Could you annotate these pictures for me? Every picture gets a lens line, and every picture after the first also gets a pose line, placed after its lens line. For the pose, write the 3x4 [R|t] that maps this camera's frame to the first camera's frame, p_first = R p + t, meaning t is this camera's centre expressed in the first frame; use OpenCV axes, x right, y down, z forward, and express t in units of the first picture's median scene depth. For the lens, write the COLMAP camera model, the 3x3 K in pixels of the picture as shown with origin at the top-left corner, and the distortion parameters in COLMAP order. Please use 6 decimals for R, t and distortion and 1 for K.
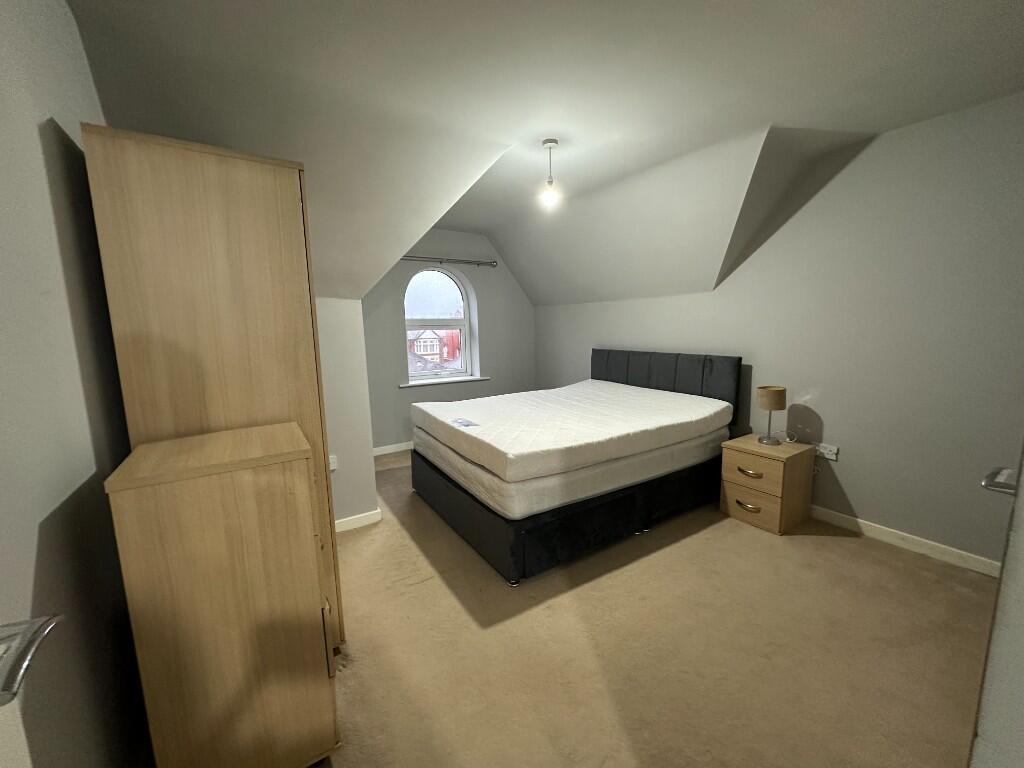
lens RADIAL K [[405.6, 0, 510.2], [0, 405.6, 385.4], [0, 0, 1]] dist [-0.003140, -0.000027]
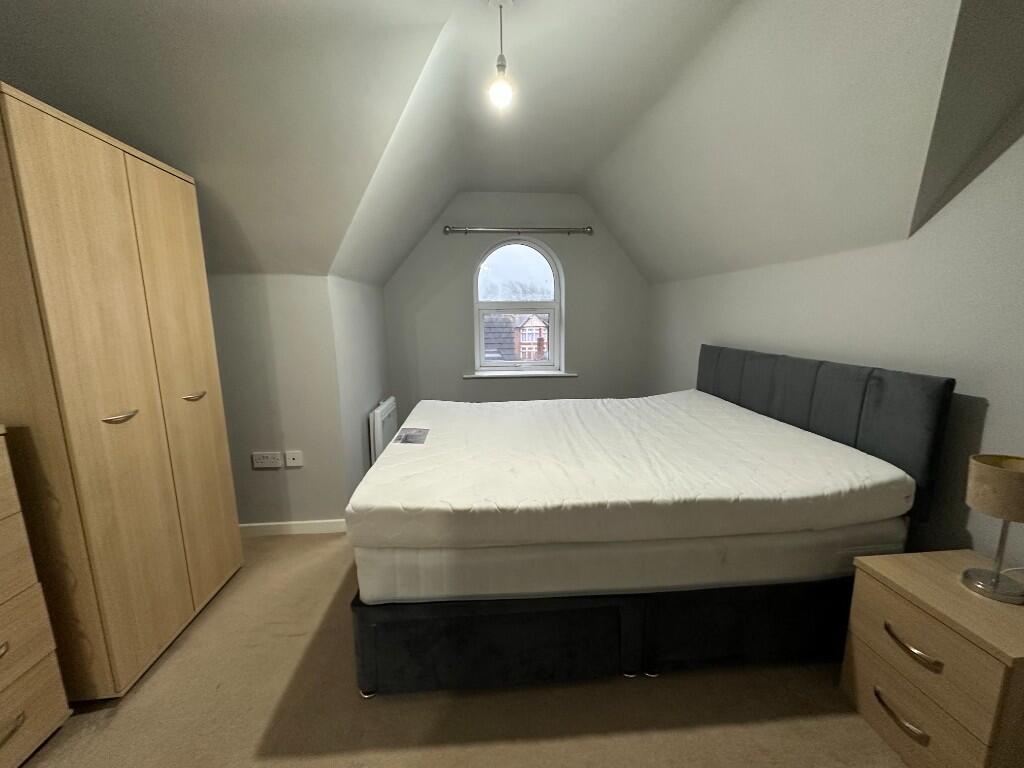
lens RADIAL K [[405.6, 0, 513.2], [0, 405.6, 385.0], [0, 0, 1]] dist [-0.003140, -0.000027]
pose [[0.883962, 0.090715, -0.458675, 0.342007], [-0.075925, 0.995827, 0.050628, -0.048633], [0.461353, -0.009929, 0.887161, 0.370688]]
